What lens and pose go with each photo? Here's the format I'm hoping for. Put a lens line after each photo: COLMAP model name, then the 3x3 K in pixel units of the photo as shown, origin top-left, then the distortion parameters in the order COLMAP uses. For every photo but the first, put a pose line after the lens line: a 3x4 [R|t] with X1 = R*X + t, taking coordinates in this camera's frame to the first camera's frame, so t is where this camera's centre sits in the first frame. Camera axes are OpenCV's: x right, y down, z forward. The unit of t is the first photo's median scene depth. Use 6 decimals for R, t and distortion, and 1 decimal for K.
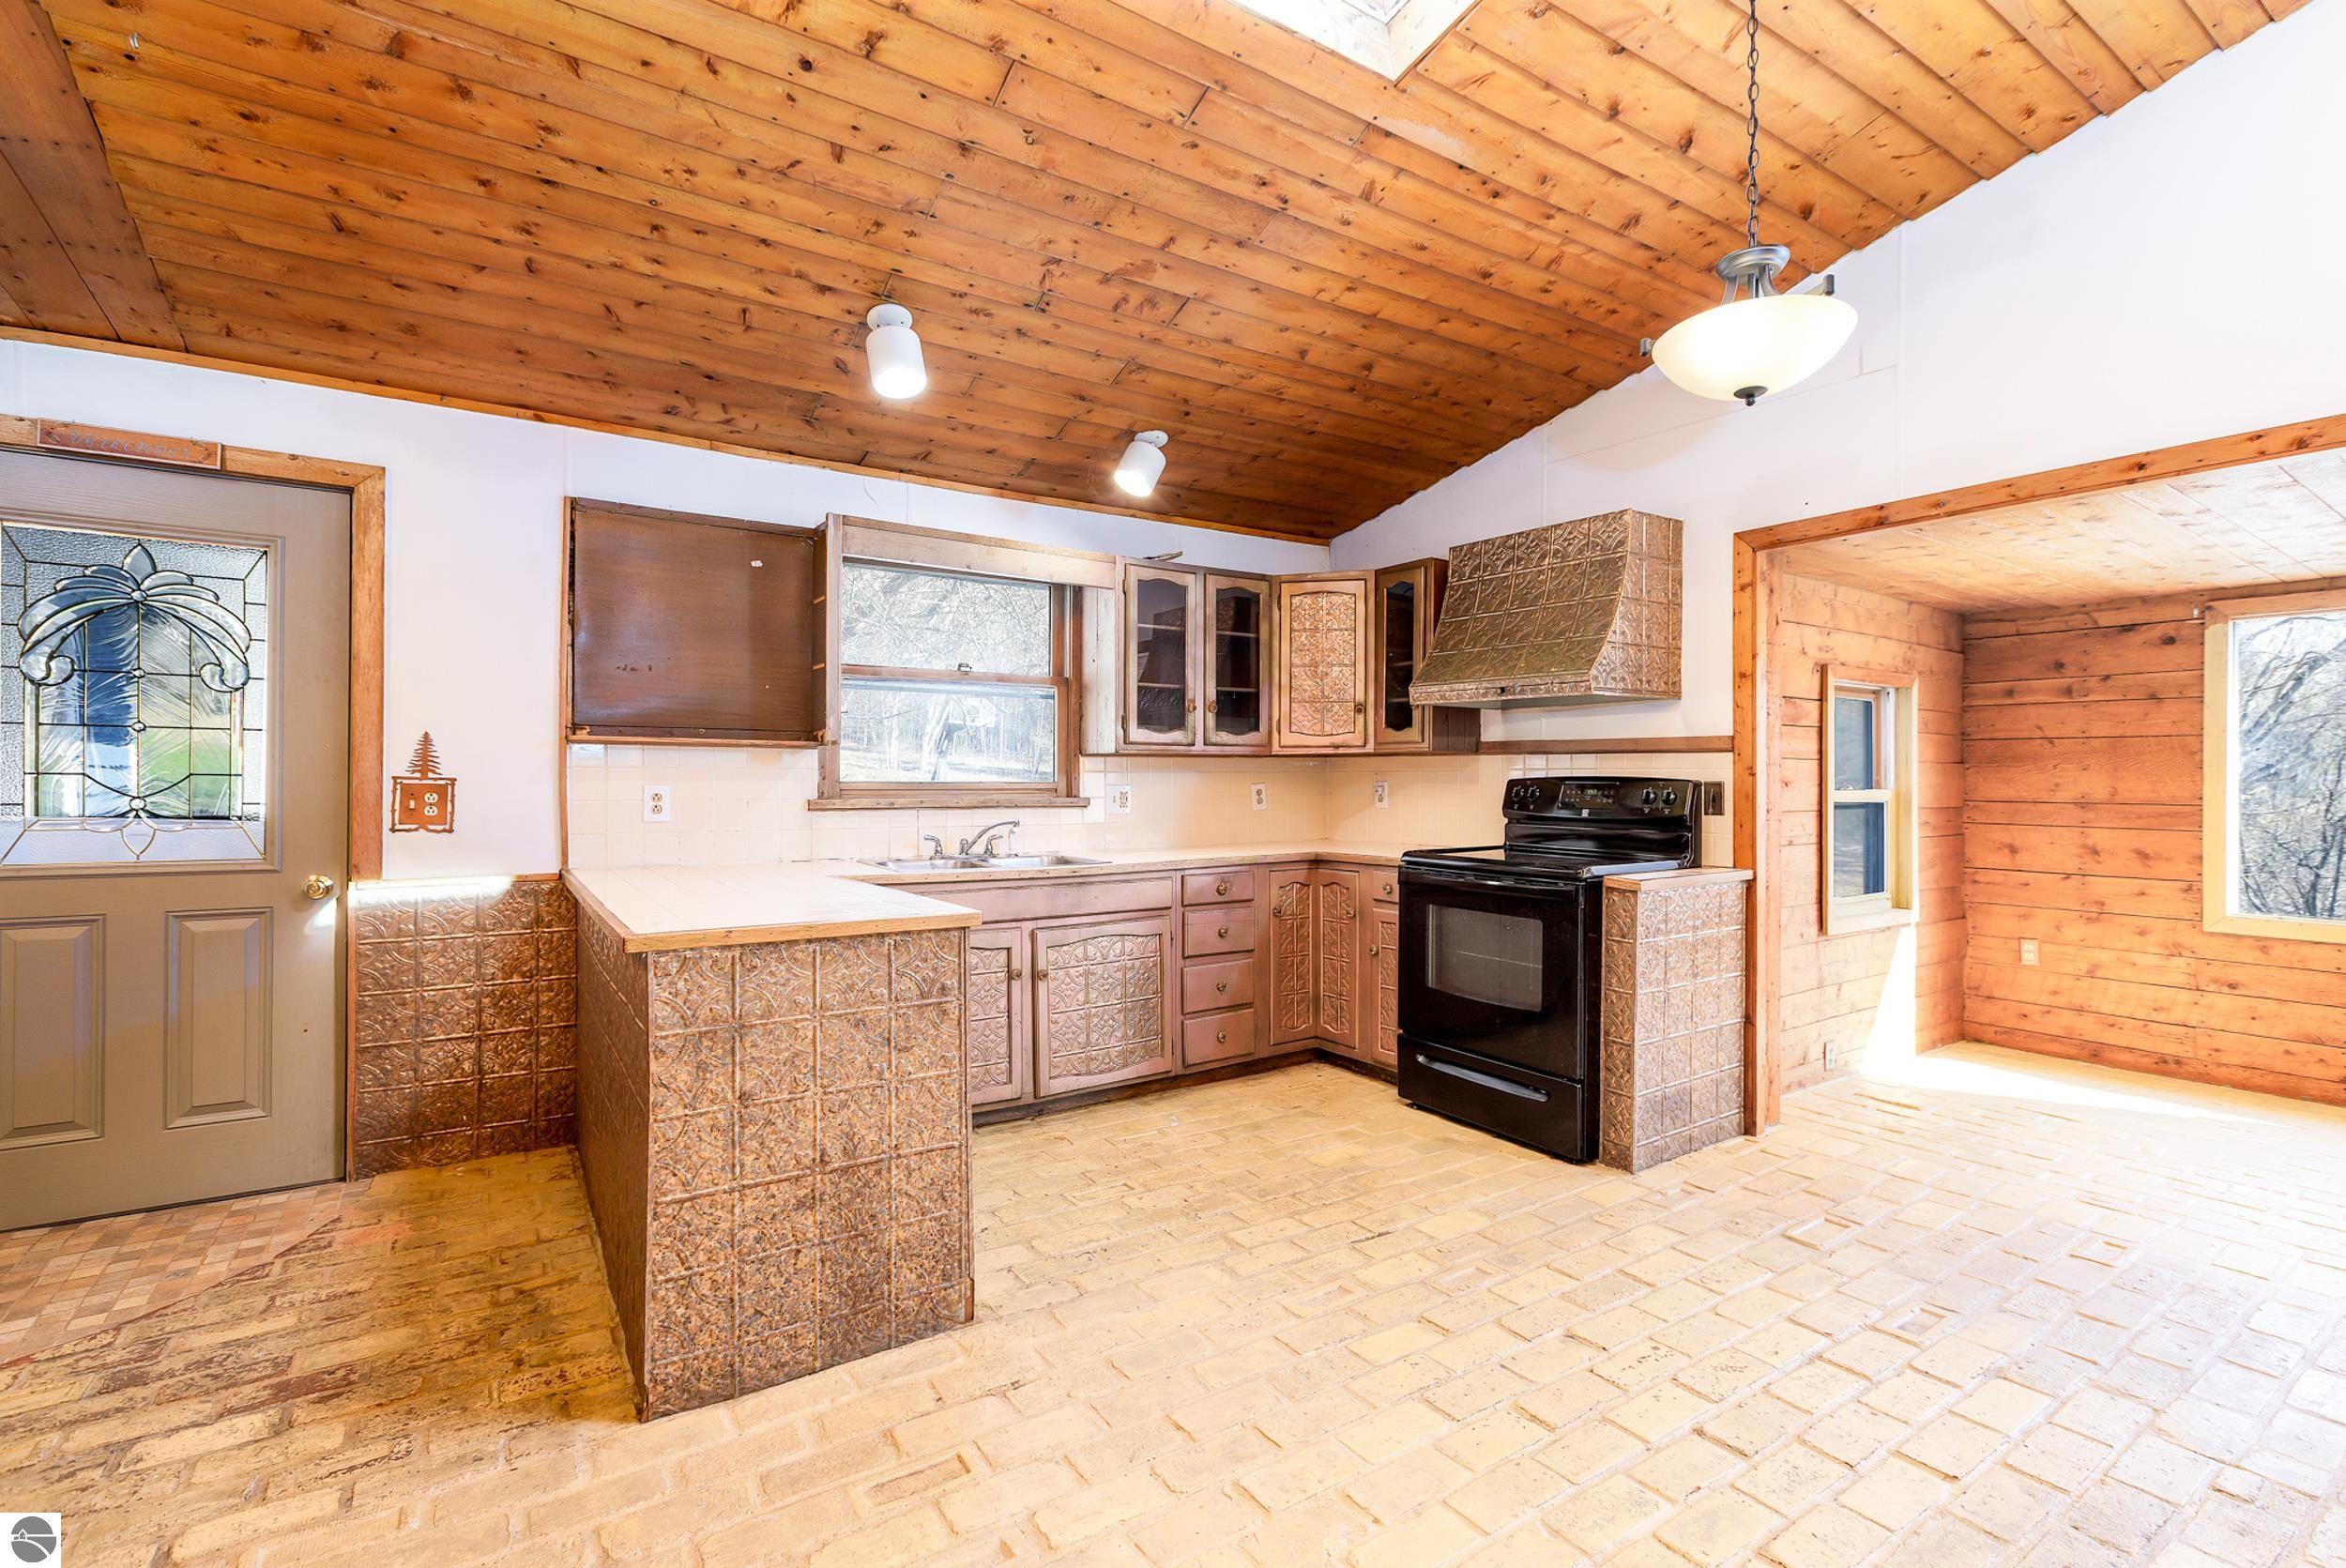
lens RADIAL K [[1060.8, 0, 1173.0], [0, 1060.8, 782.7], [0, 0, 1]] dist [0.001851, -0.000691]
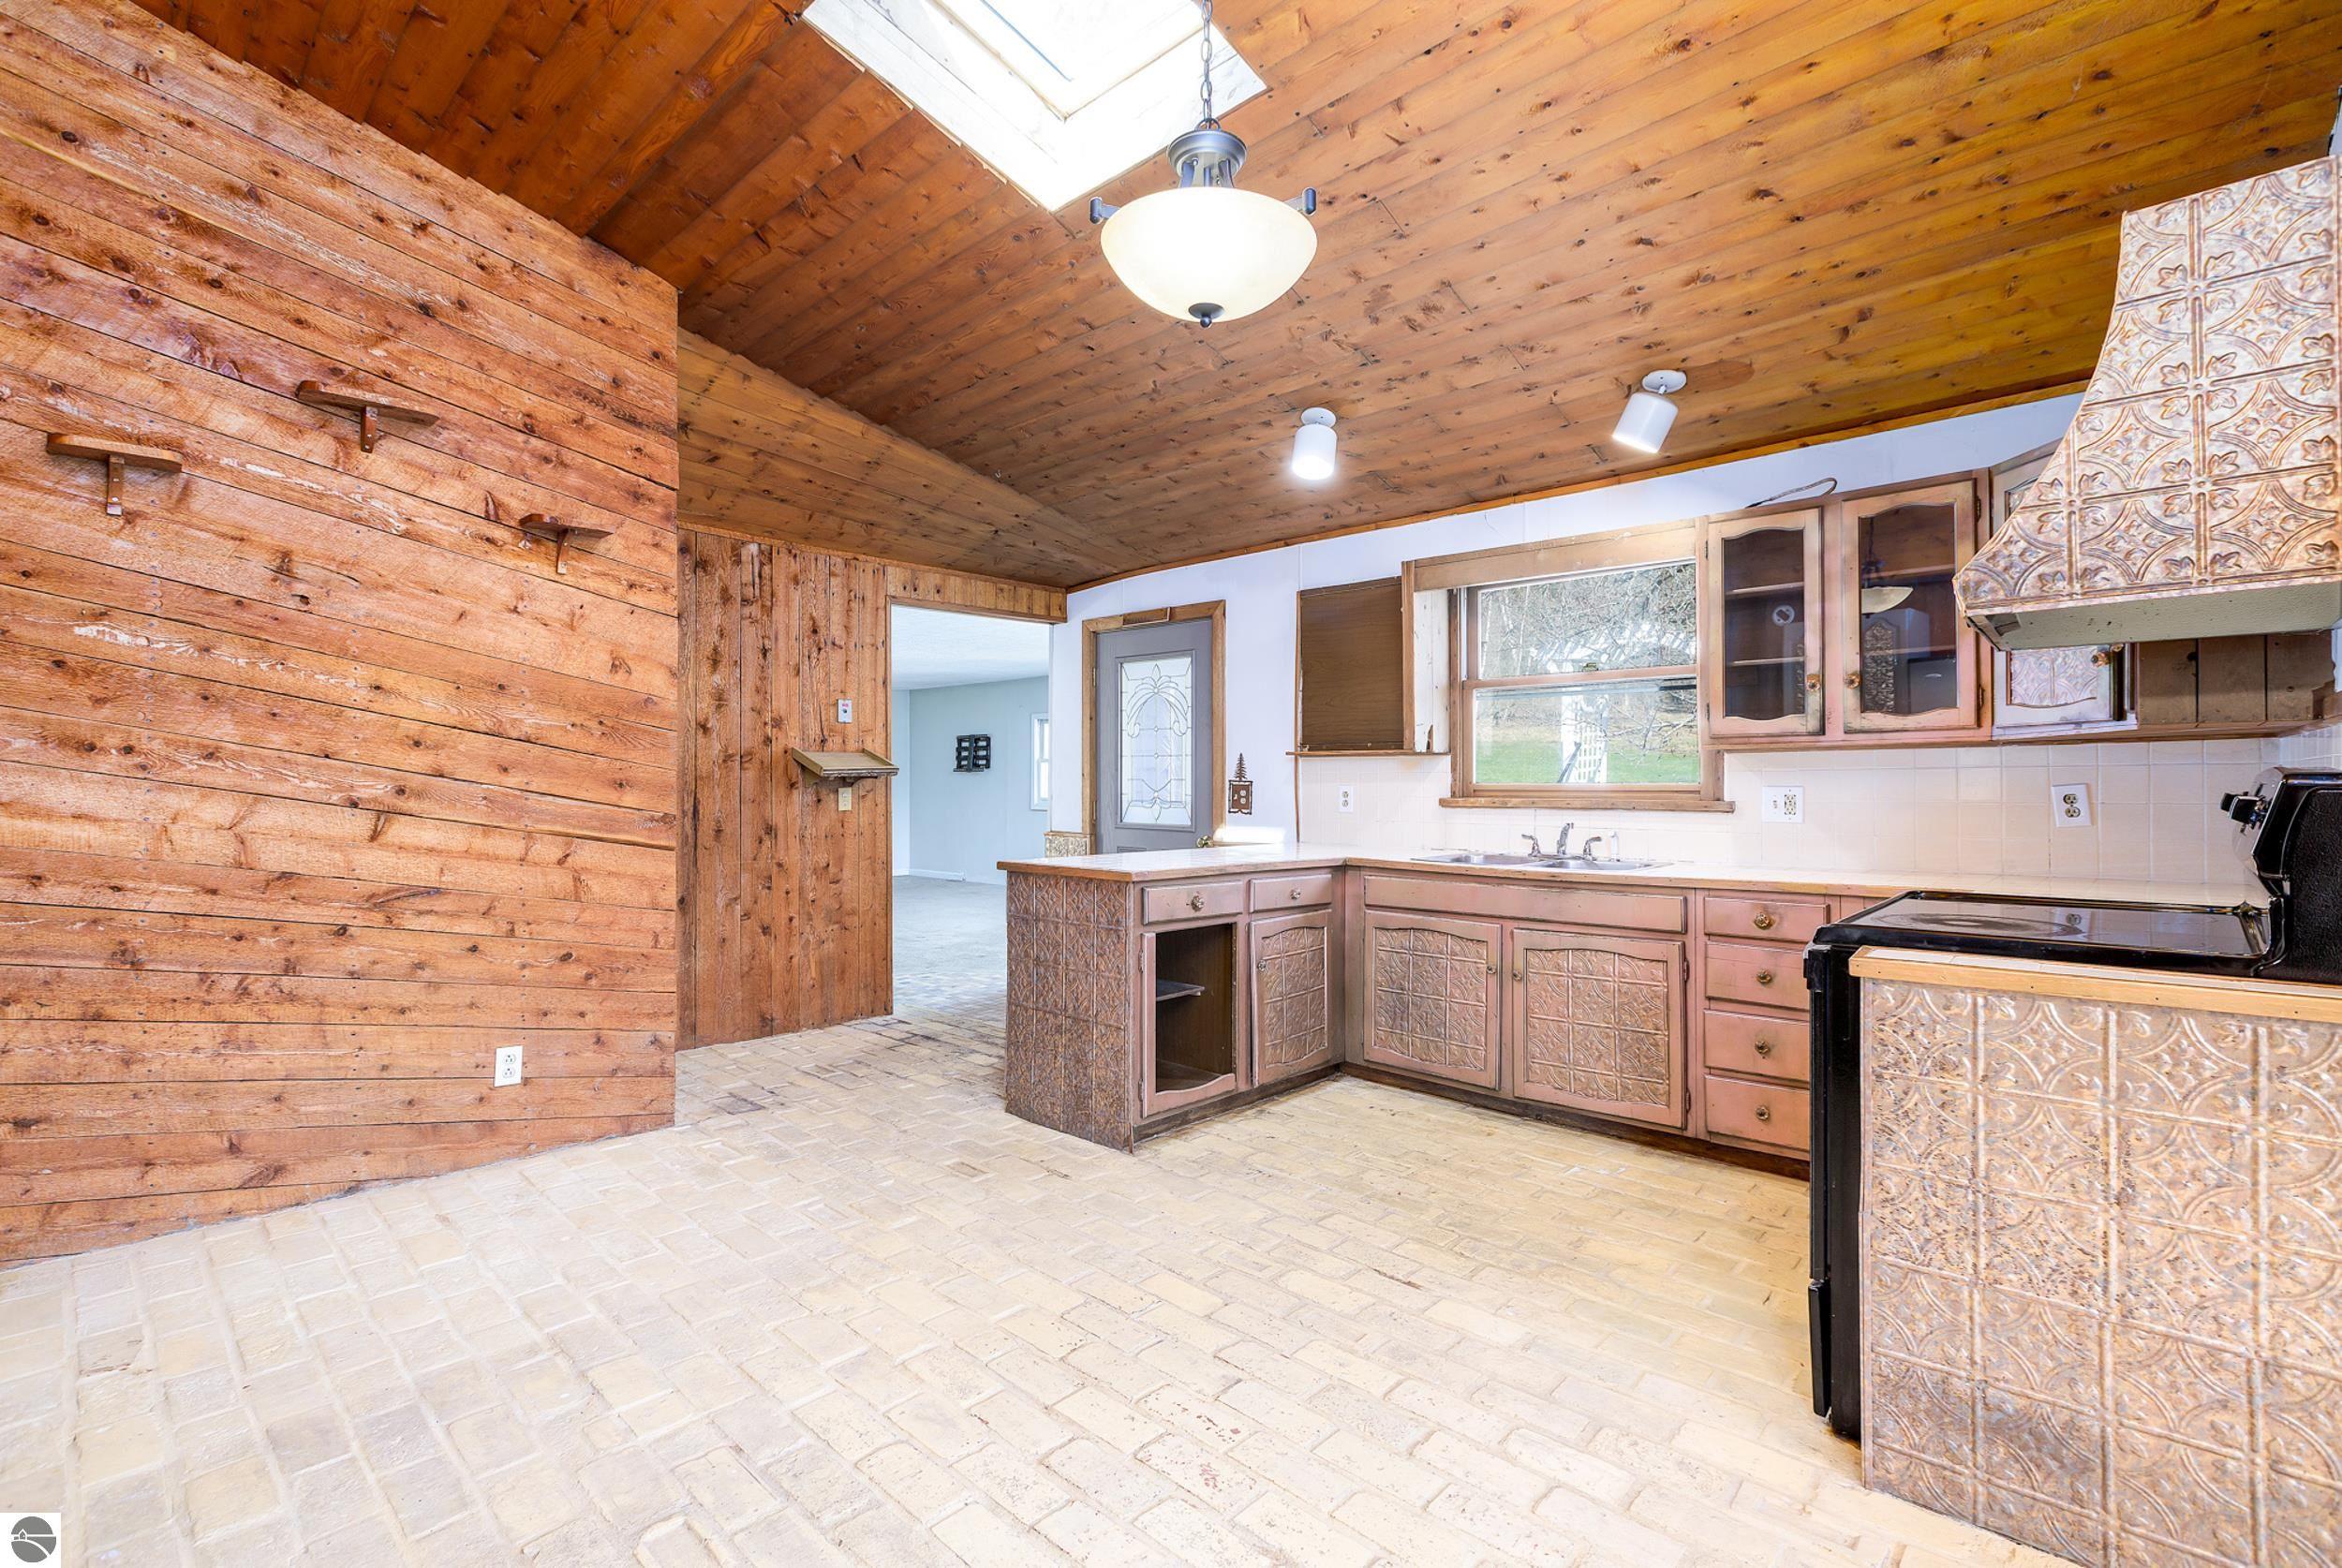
lens RADIAL K [[1059.0, 0, 1162.6], [0, 1059.0, 781.4], [0, 0, 1]] dist [0.001851, -0.000691]
pose [[0.227039, -0.003262, -0.973880, 0.827604], [-0.000536, 0.999994, -0.003474, 0.001687], [0.973886, 0.001311, 0.227036, 0.475525]]
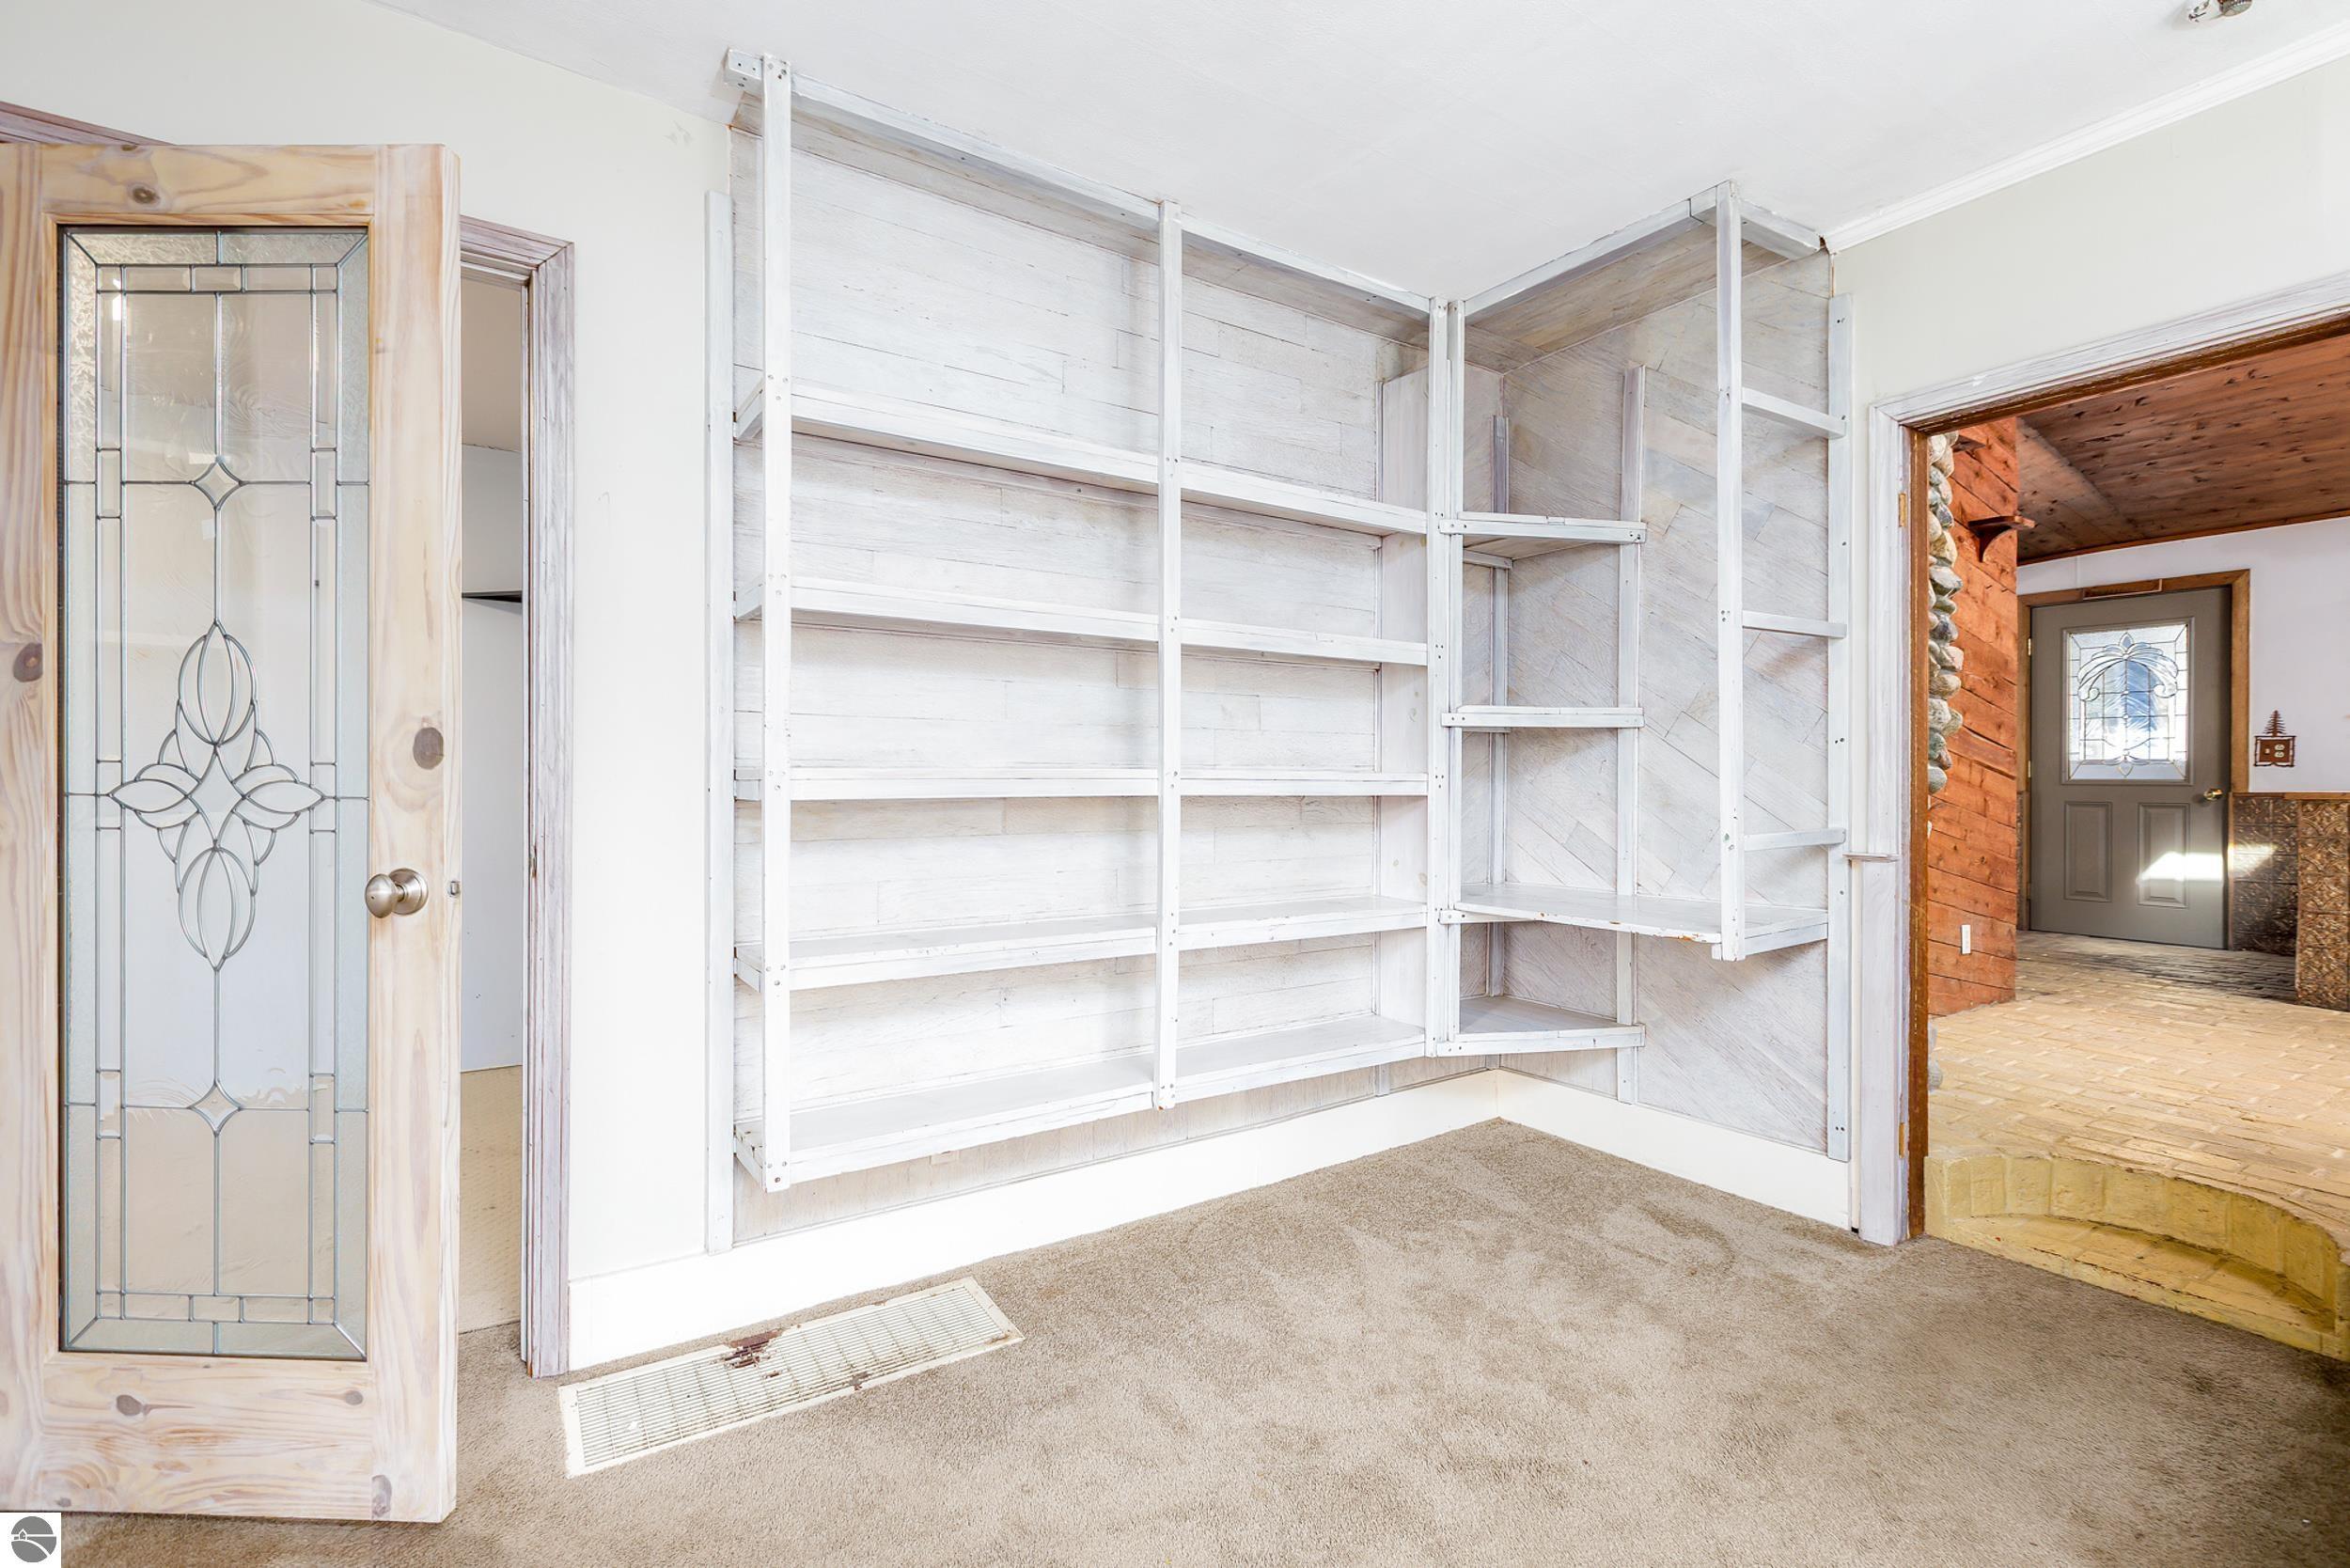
lens RADIAL K [[1062.7, 0, 1190.9], [0, 1062.7, 779.0], [0, 0, 1]] dist [0.001851, -0.000691]
pose [[0.013705, -0.004021, -0.999898, 0.998445], [-0.001747, 0.999990, -0.004046, 0.073108], [0.999905, 0.001802, 0.013698, -0.799445]]
